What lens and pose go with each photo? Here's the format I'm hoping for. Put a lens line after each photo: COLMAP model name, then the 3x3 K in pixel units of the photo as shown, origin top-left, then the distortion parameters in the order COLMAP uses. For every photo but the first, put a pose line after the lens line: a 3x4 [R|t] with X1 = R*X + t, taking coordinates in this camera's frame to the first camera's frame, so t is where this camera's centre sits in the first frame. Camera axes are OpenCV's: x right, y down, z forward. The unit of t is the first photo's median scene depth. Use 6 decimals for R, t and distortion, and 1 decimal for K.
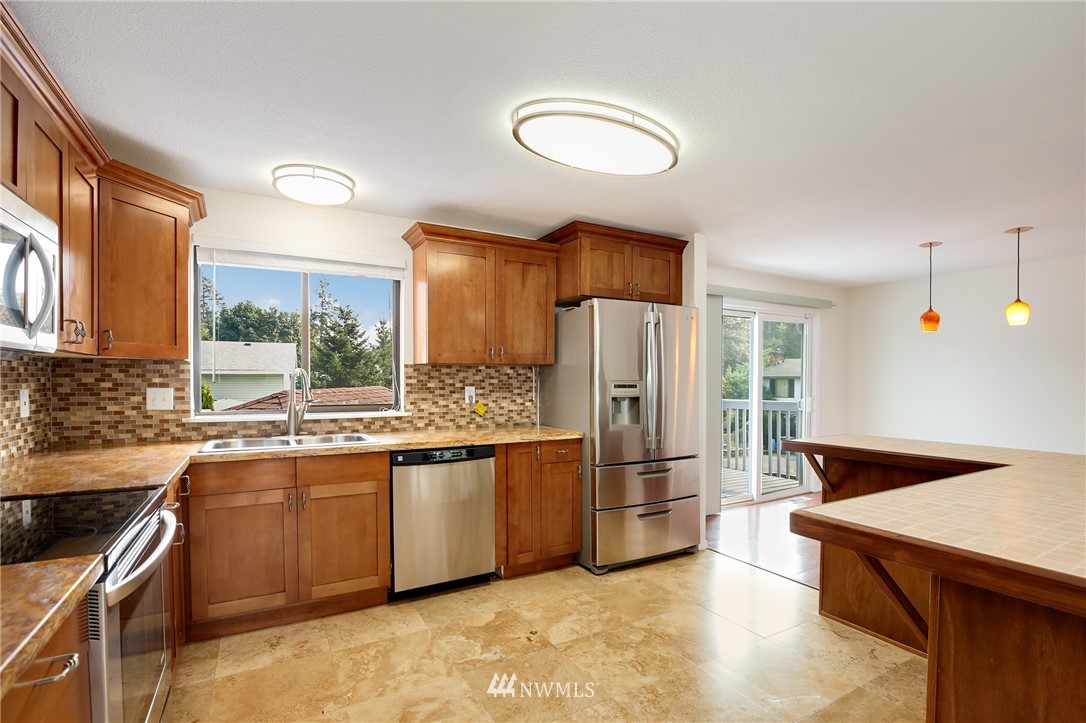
lens RADIAL K [[509.2, 0, 552.4], [0, 509.2, 385.4], [0, 0, 1]] dist [-0.041839, 0.010624]
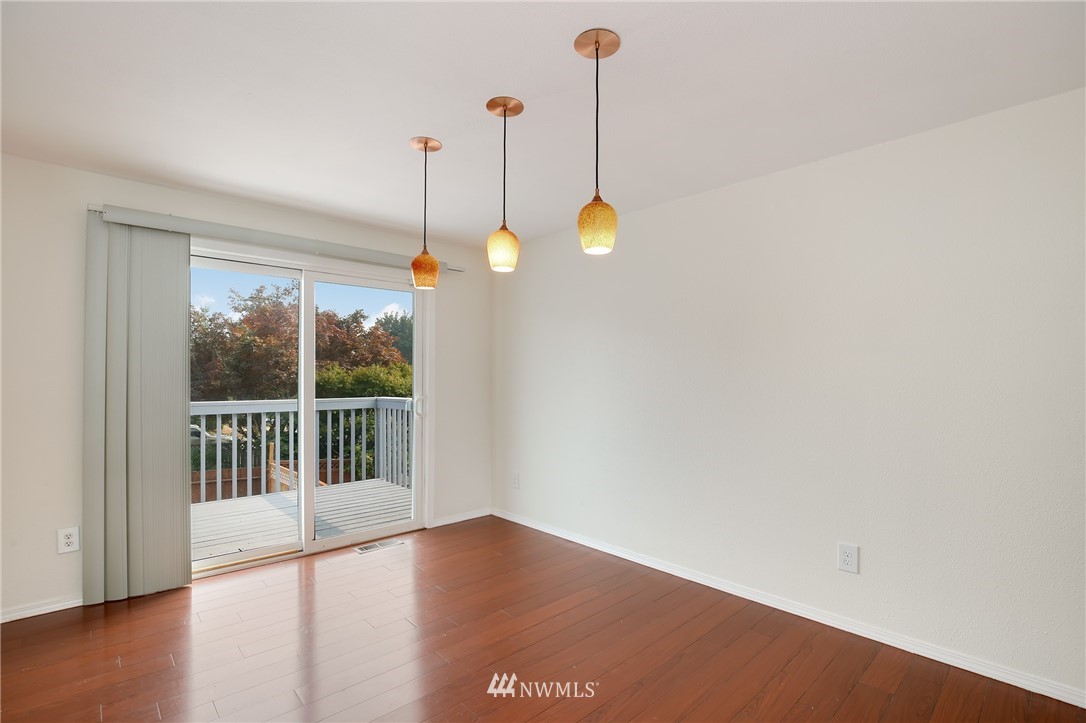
lens RADIAL K [[509.2, 0, 552.4], [0, 509.2, 385.4], [0, 0, 1]] dist [-0.041839, 0.010624]
pose [[0.973618, 0.001740, 0.228179, 0.875106], [-0.002719, 0.999988, 0.003977, 0.005310], [-0.228170, -0.004493, 0.973611, 0.430401]]
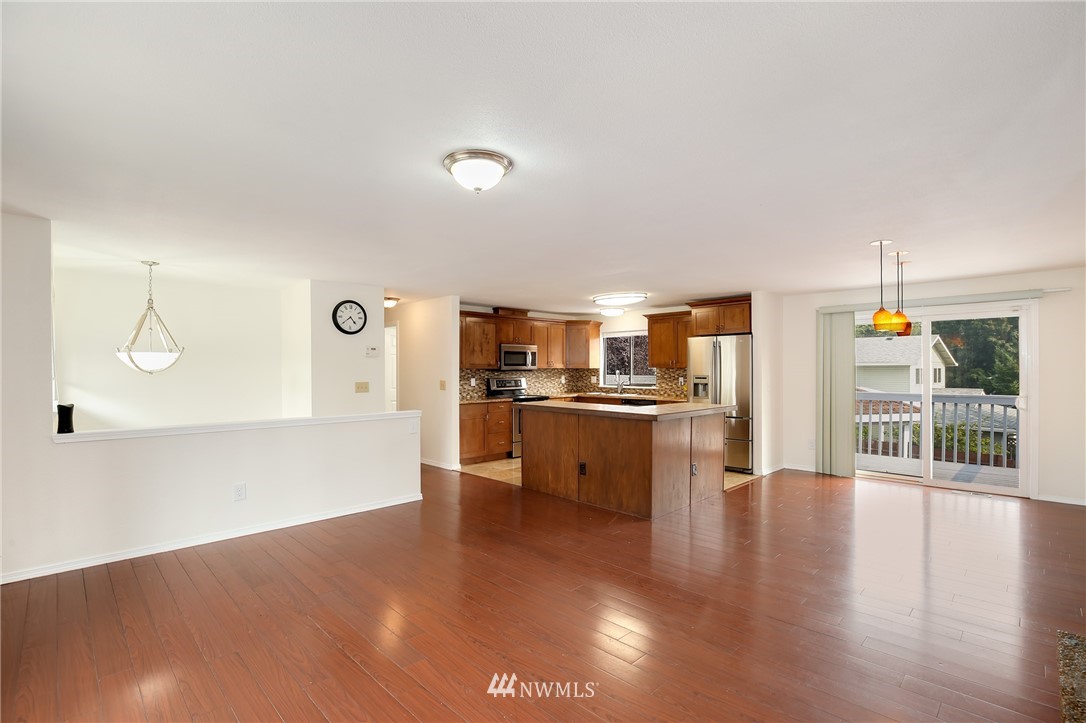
lens RADIAL K [[493.4, 0, 545.3], [0, 493.4, 368.0], [0, 0, 1]] dist [-0.018159, 0.000716]
pose [[0.250903, -0.004954, -0.968000, 1.890222], [-0.008333, 0.999939, -0.007277, -0.019210], [0.967976, 0.009892, 0.250846, -0.123472]]
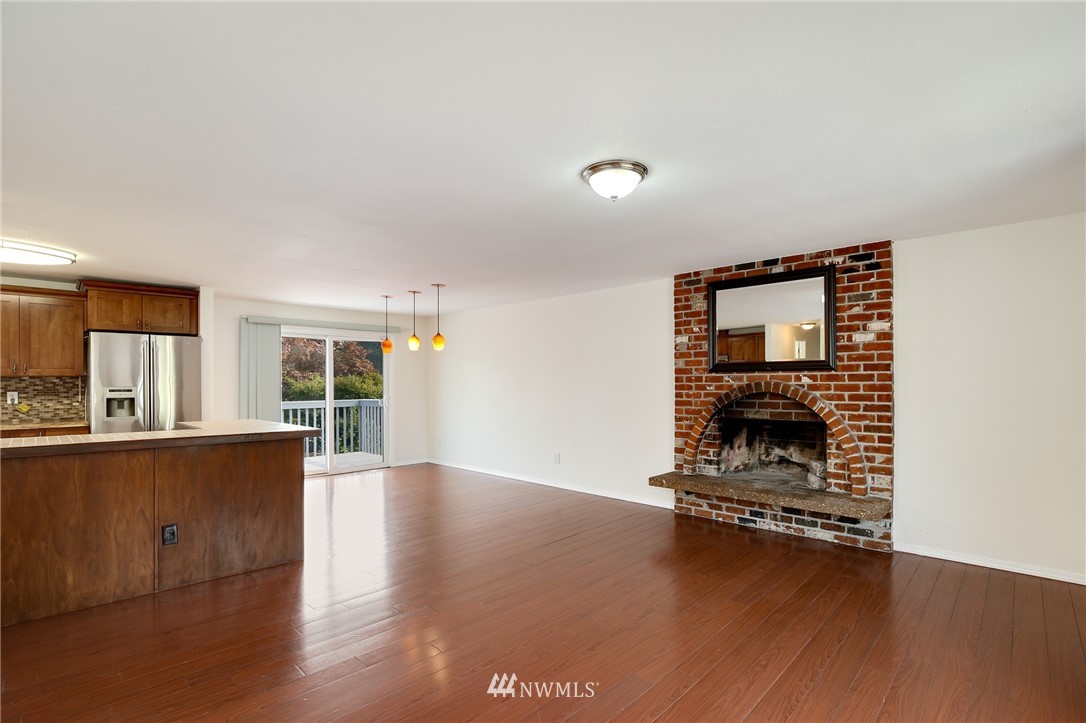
lens RADIAL K [[509.2, 0, 552.4], [0, 509.2, 385.4], [0, 0, 1]] dist [-0.041839, 0.010624]
pose [[0.960180, -0.005654, 0.279325, 0.922890], [0.007808, 0.999948, -0.006599, 0.005493], [-0.279273, 0.008517, 0.960174, -0.724037]]
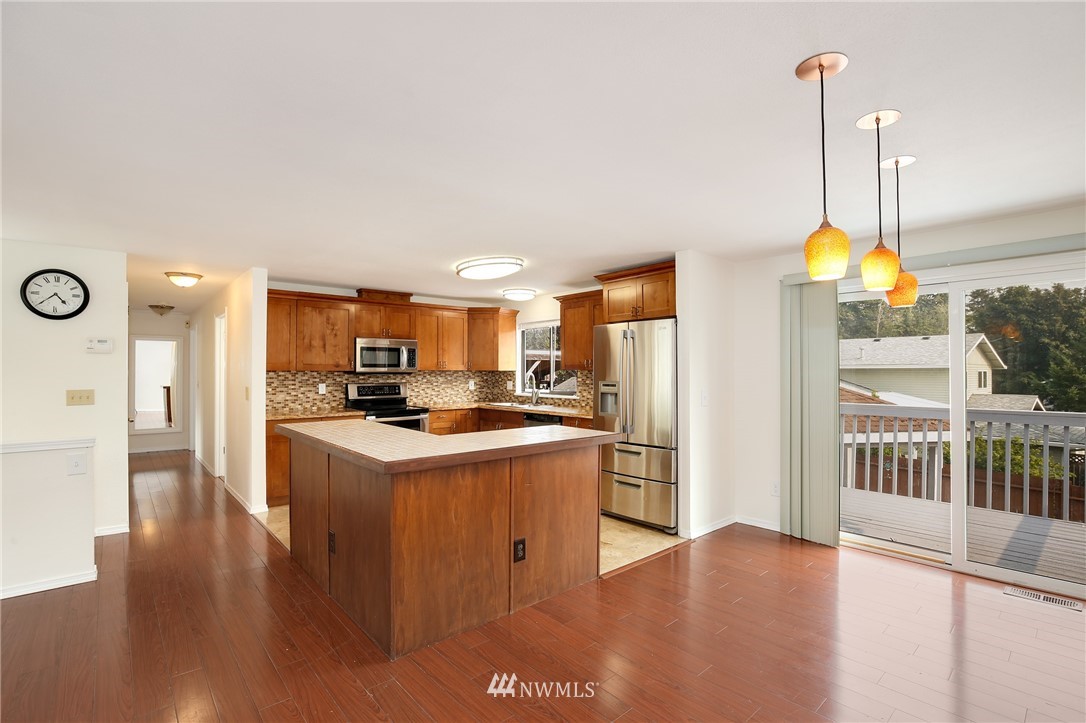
lens RADIAL K [[493.4, 0, 545.3], [0, 493.4, 368.0], [0, 0, 1]] dist [-0.018159, 0.000716]
pose [[0.196195, -0.009806, -0.980516, 1.405441], [-0.010437, 0.999872, -0.012088, -0.026836], [0.980509, 0.012605, 0.196068, 0.543866]]
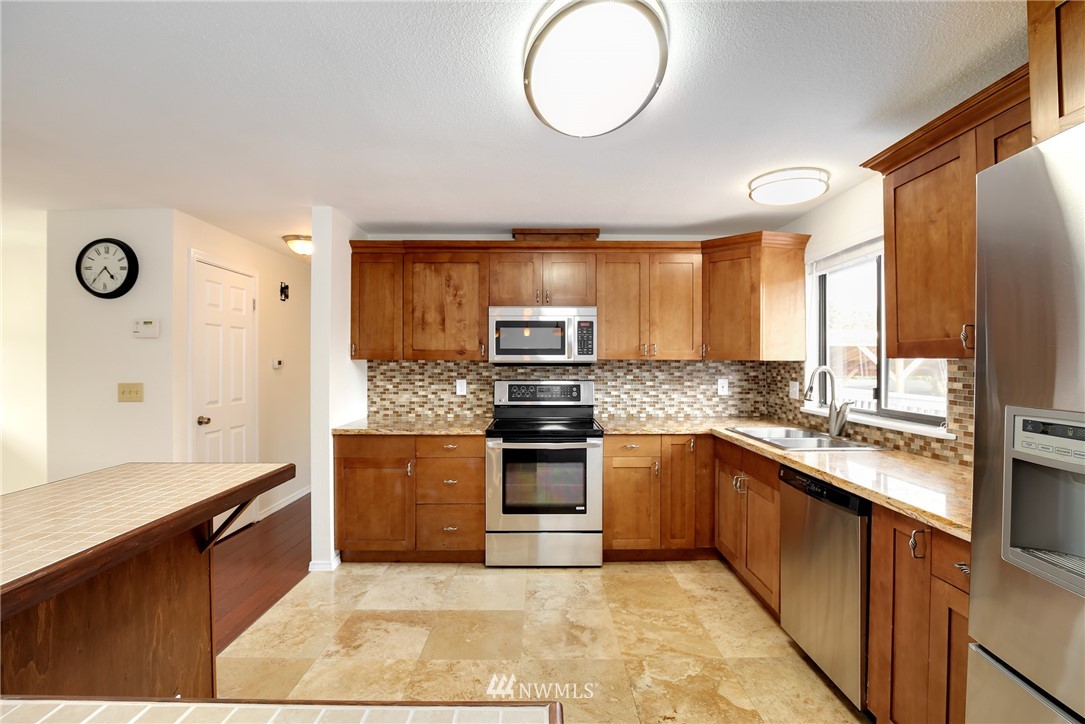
lens RADIAL K [[501.8, 0, 547.9], [0, 501.8, 362.1], [0, 0, 1]] dist [-0.031263, -0.000076]
pose [[-0.487866, -0.003233, -0.872912, 0.507263], [-0.014078, 0.999892, 0.004165, -0.033080], [0.872805, 0.014321, -0.487859, 0.857452]]
